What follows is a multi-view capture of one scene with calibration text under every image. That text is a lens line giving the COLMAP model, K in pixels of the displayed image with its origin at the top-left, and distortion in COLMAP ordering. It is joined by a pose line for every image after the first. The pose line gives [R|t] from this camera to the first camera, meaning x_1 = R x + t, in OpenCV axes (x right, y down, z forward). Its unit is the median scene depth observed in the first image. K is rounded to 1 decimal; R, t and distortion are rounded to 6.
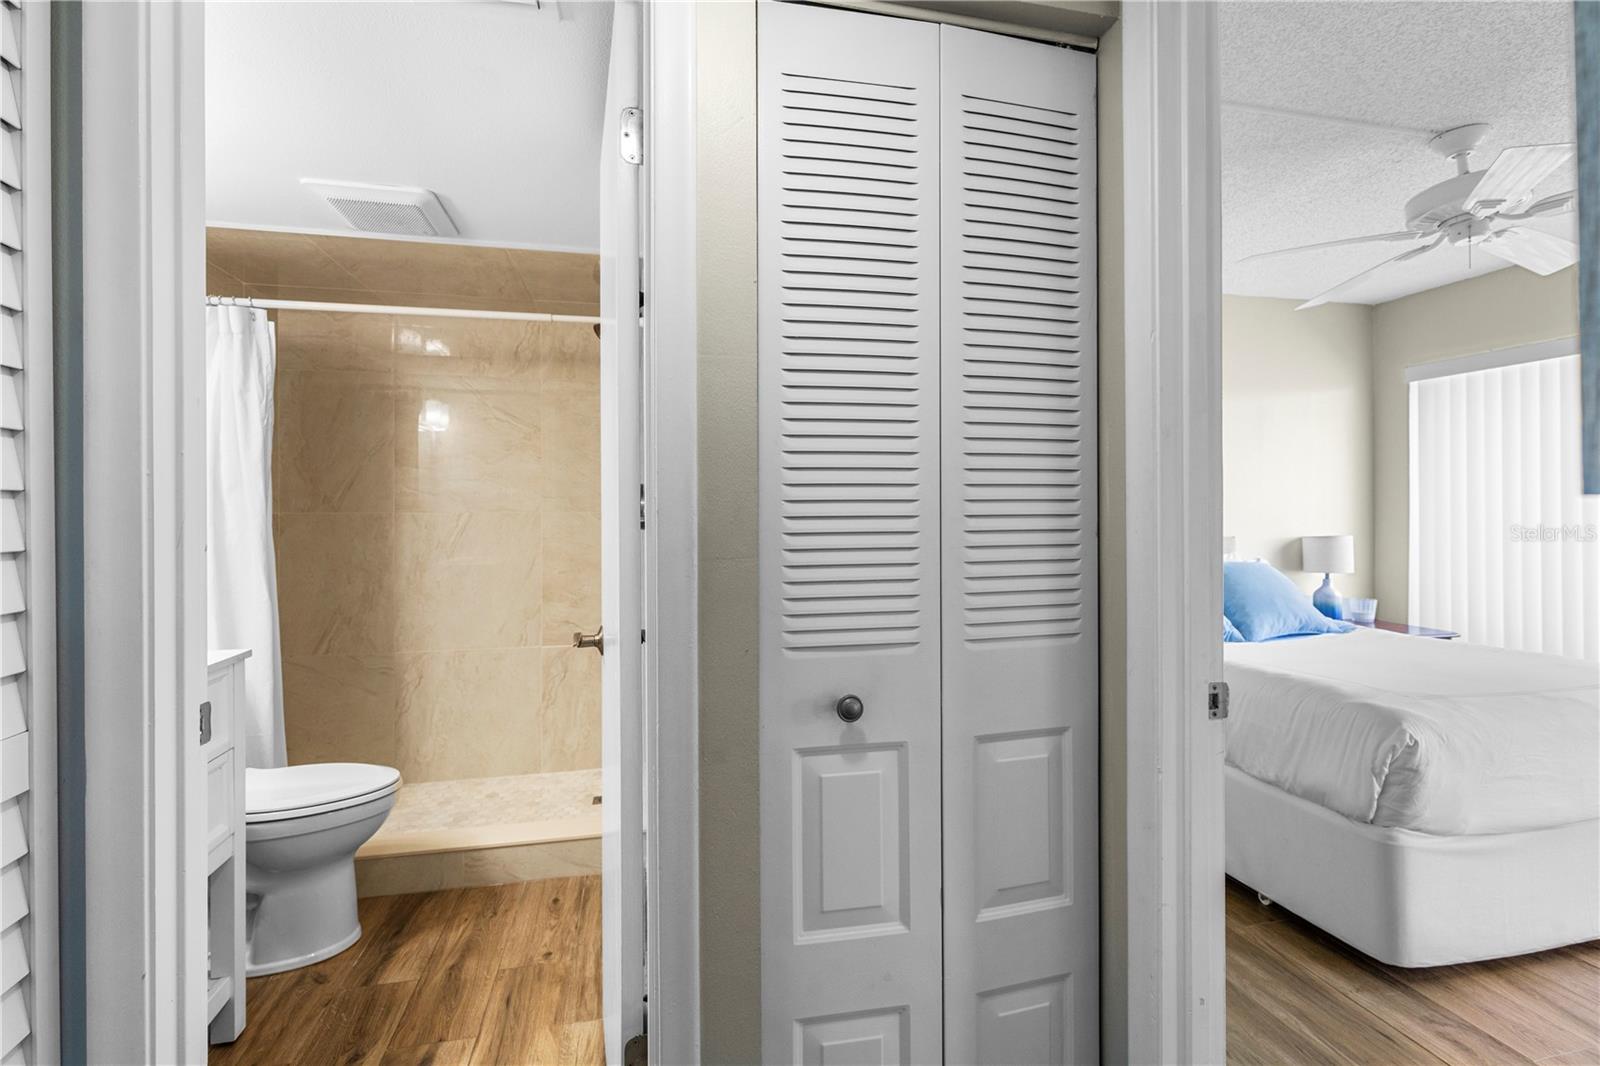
lens RADIAL K [[735.3, 0, 798.4], [0, 735.3, 510.8], [0, 0, 1]] dist [0.001874, 0.000398]
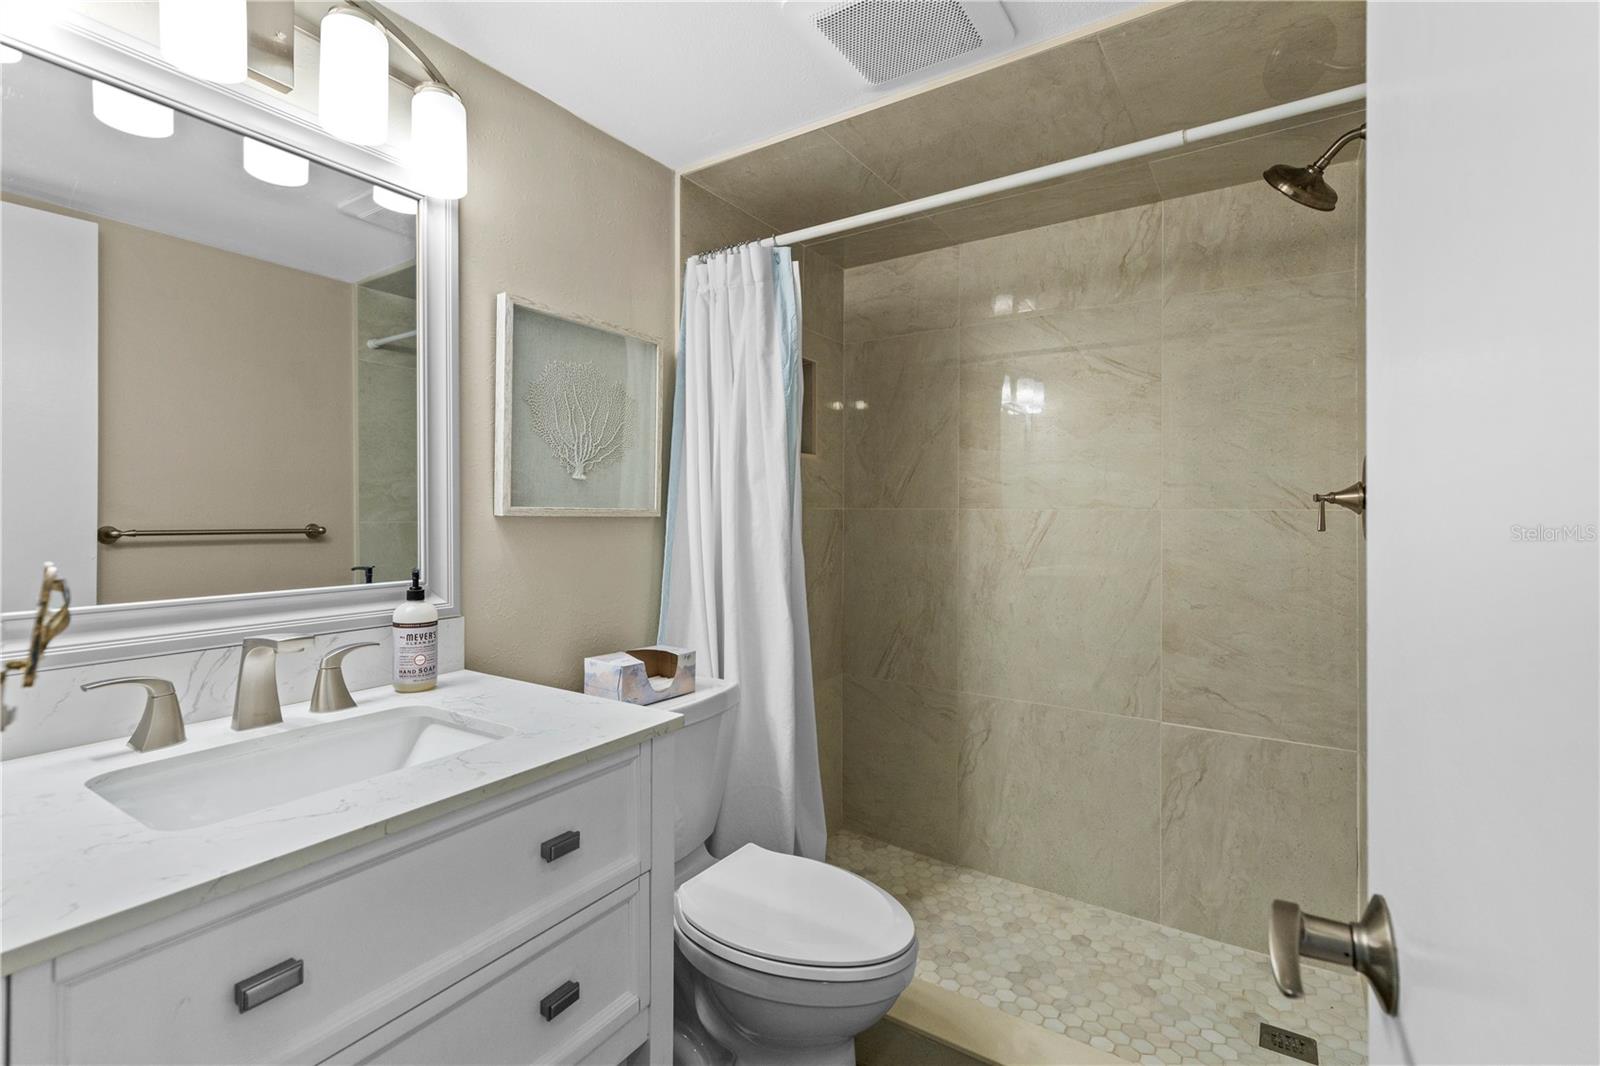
lens RADIAL K [[718.4, 0, 800.4], [0, 718.4, 513.3], [0, 0, 1]] dist [0.007410, 0.000070]
pose [[0.694981, 0.004593, -0.719013, -0.125760], [-0.003009, 0.999989, 0.003480, 0.005122], [0.719022, -0.000255, 0.694987, 0.362426]]
